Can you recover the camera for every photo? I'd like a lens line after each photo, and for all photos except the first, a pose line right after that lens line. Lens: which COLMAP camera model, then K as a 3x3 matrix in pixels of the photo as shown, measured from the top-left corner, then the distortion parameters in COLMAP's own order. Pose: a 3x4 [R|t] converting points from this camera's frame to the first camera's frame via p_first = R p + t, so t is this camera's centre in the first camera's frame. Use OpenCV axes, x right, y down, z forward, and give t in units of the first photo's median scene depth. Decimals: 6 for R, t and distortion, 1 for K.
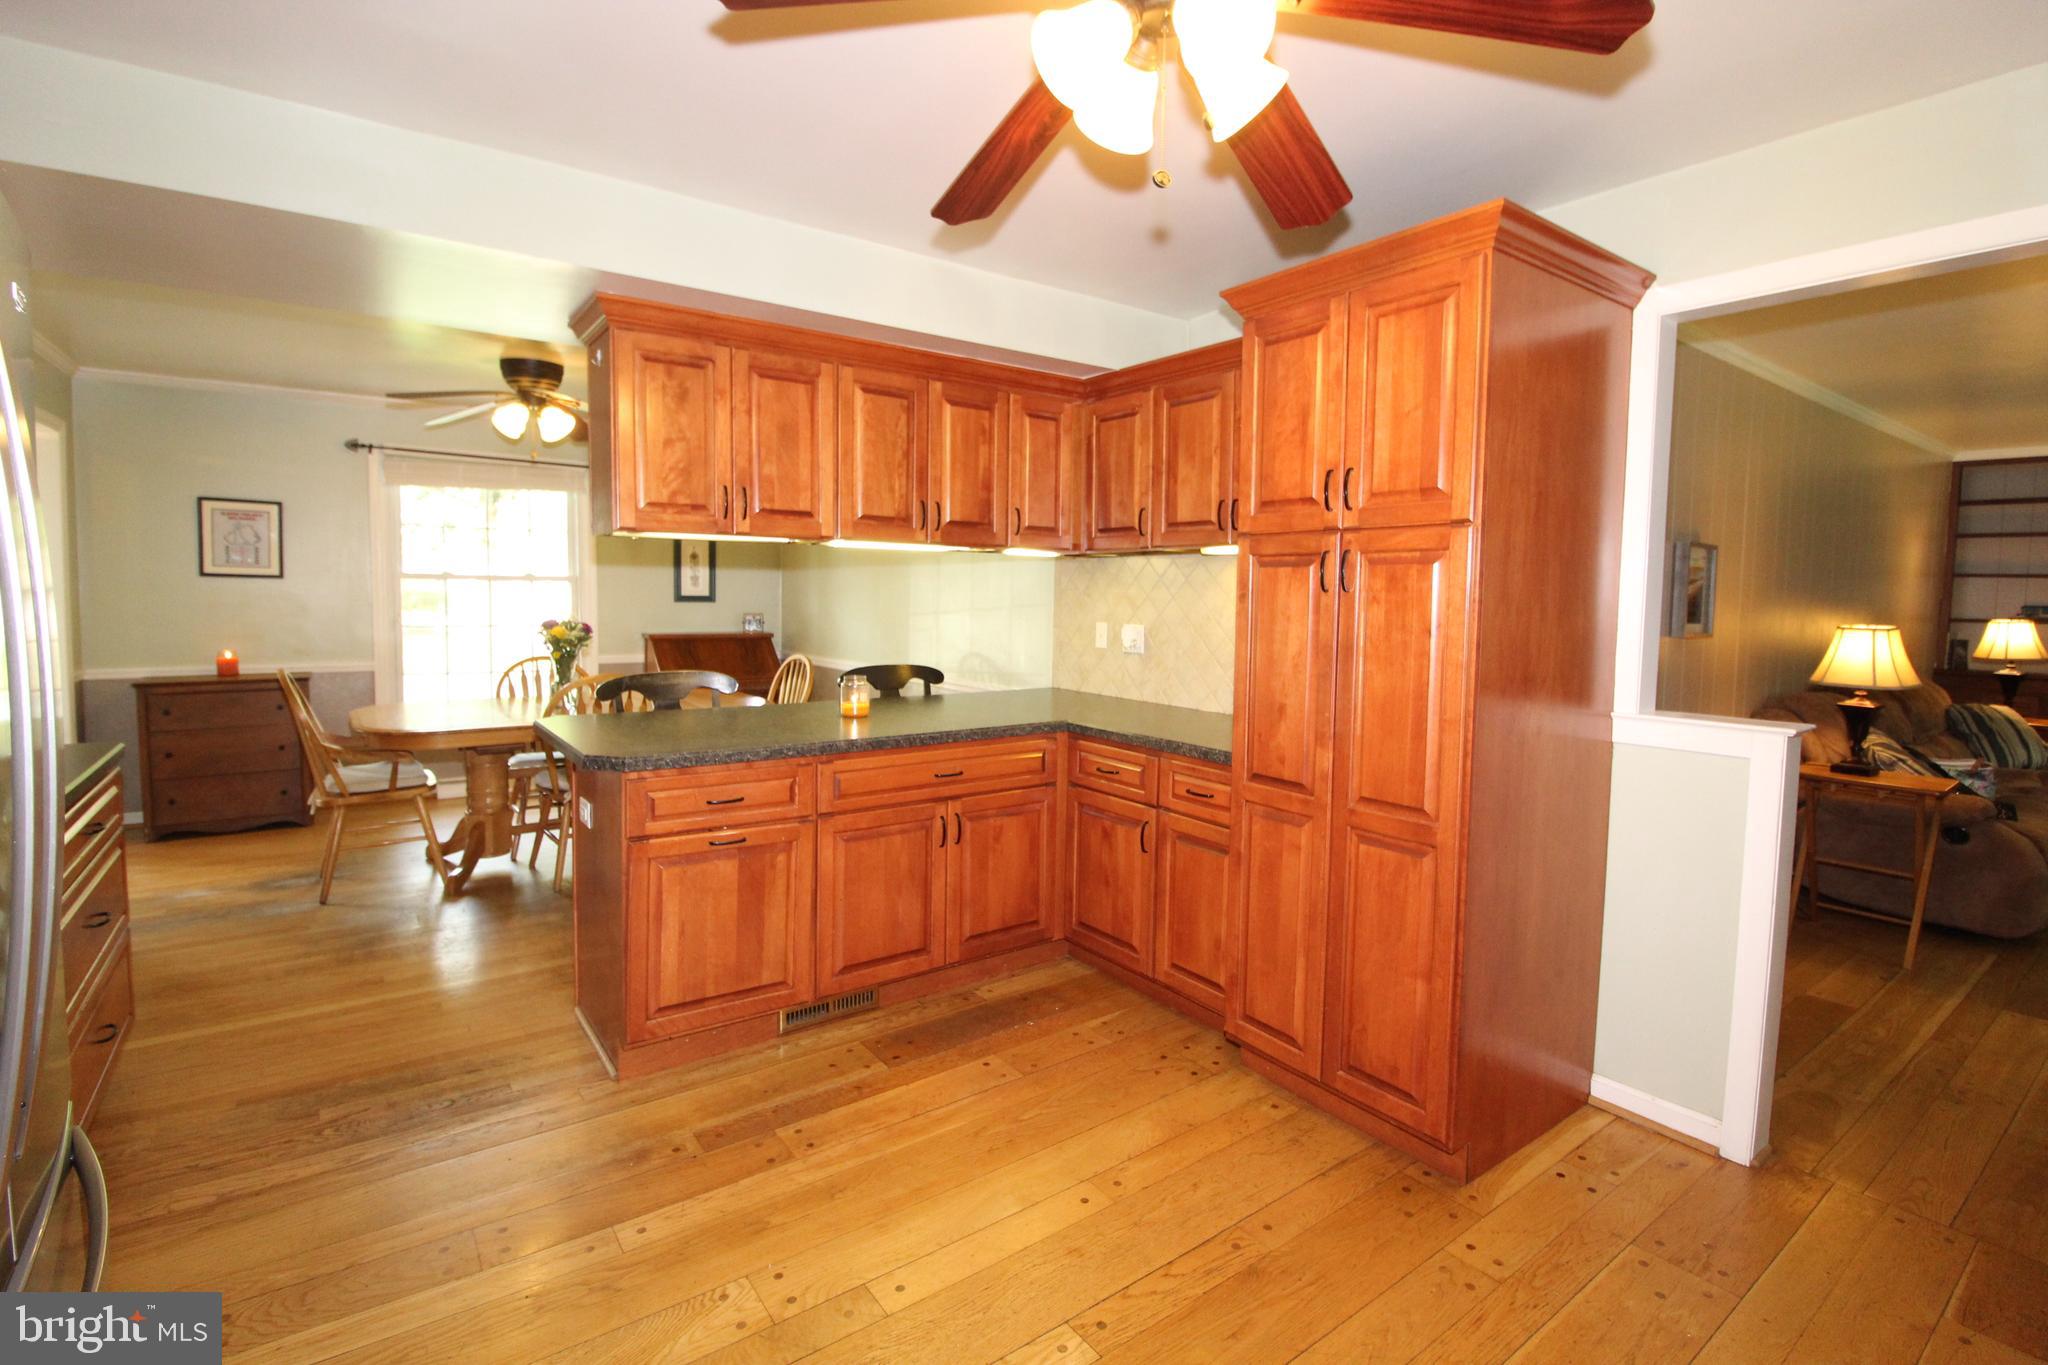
lens RADIAL K [[955.3, 0, 1030.9], [0, 955.3, 654.3], [0, 0, 1]] dist [-0.000998, 0.000086]
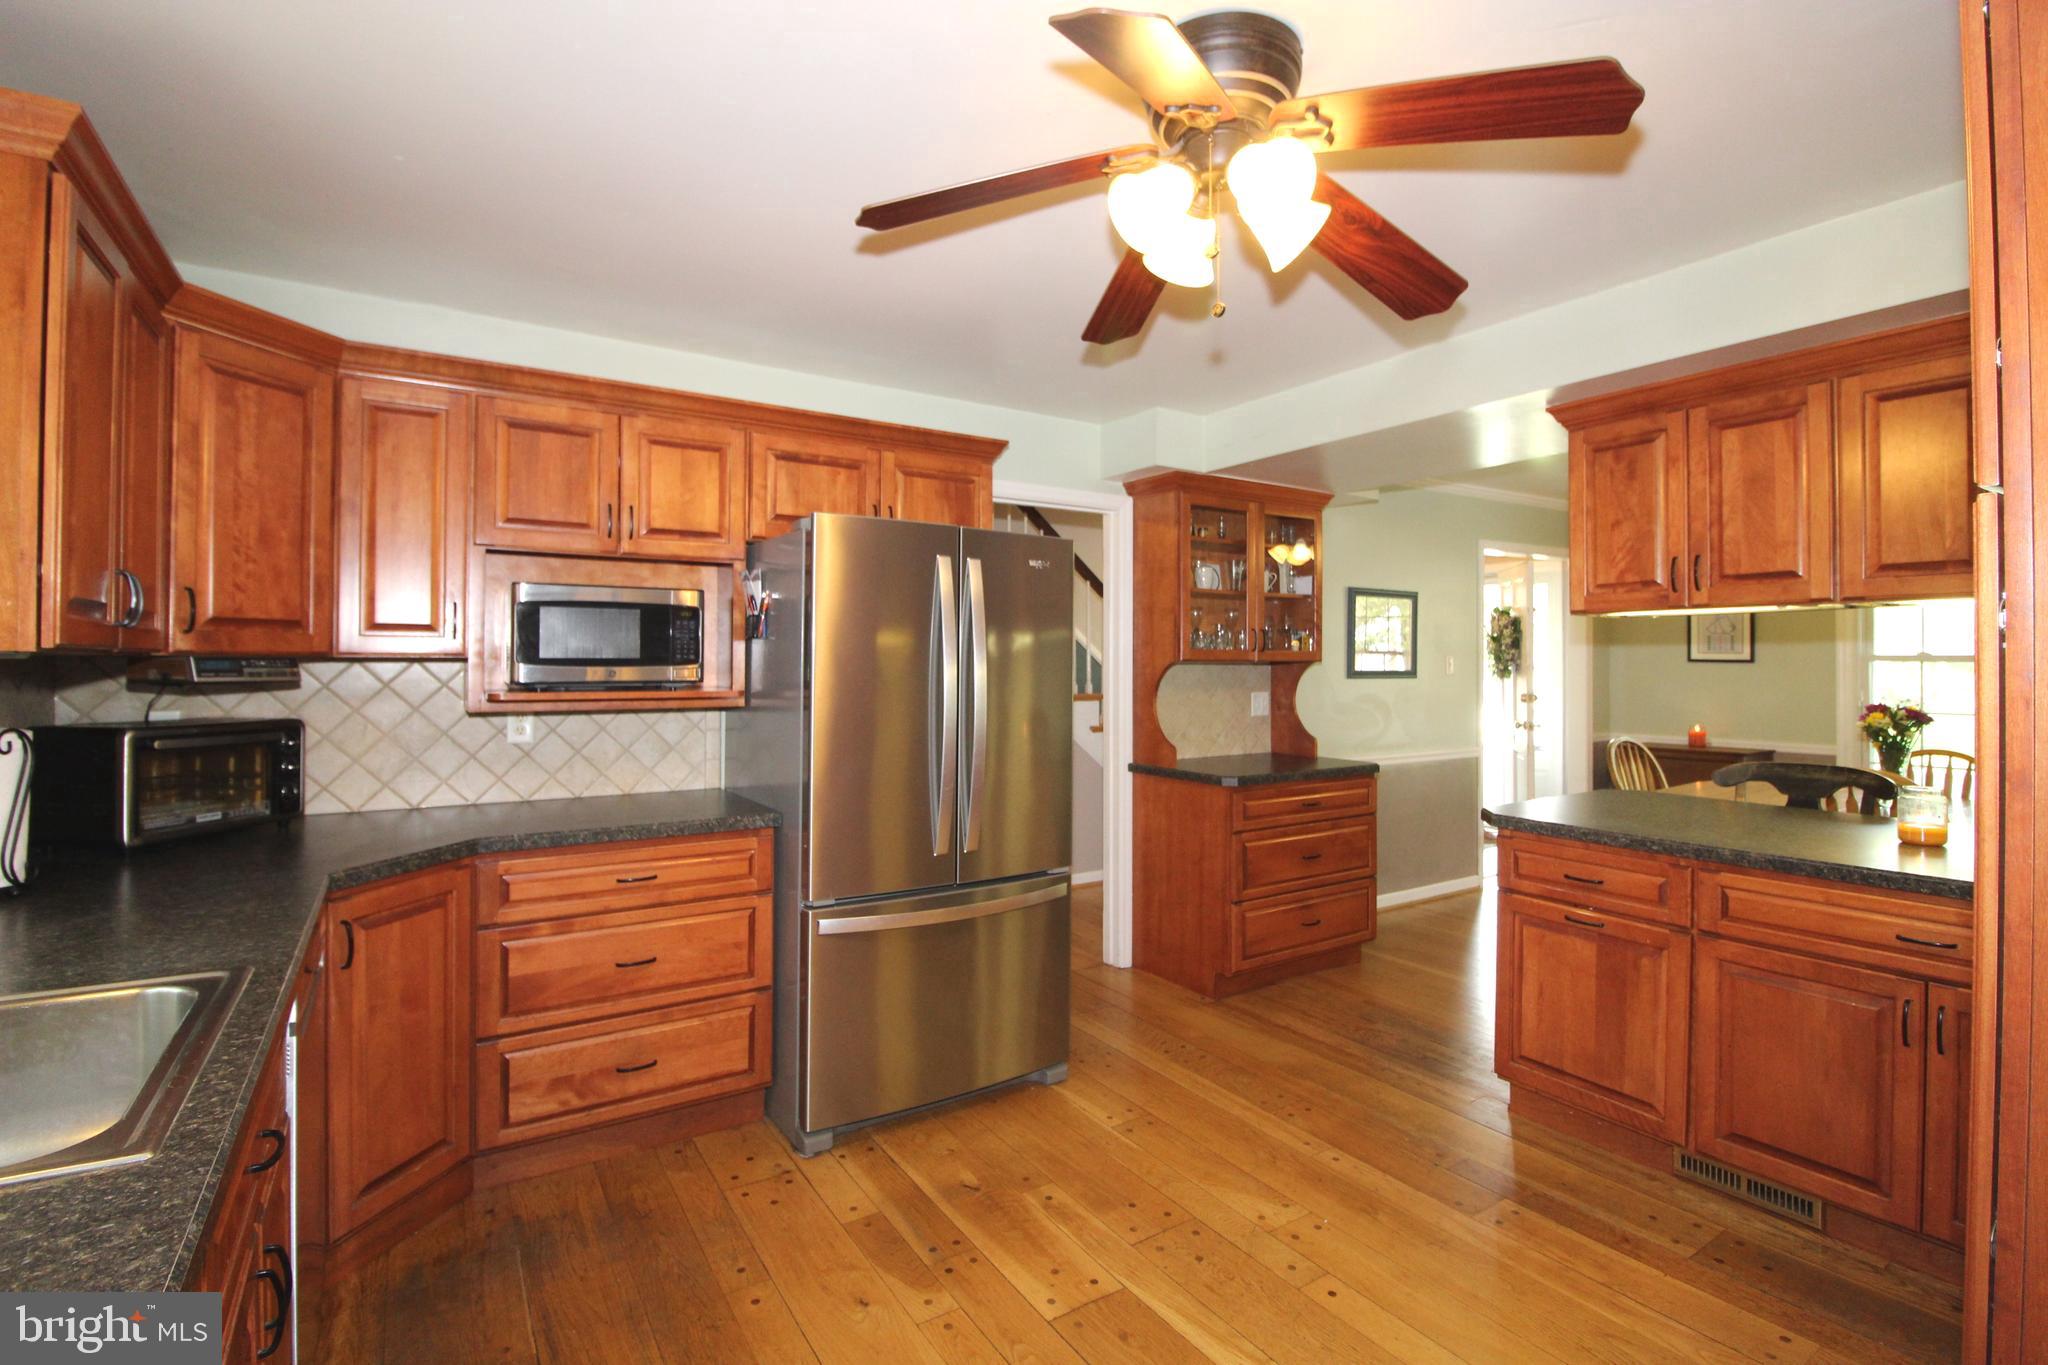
lens RADIAL K [[951.7, 0, 1029.3], [0, 951.7, 654.7], [0, 0, 1]] dist [0.000428, -0.014112]
pose [[-0.062588, -0.024850, -0.997730, 0.661856], [-0.067537, 0.997504, -0.020608, -0.019015], [0.995752, 0.066093, -0.064110, 0.443845]]
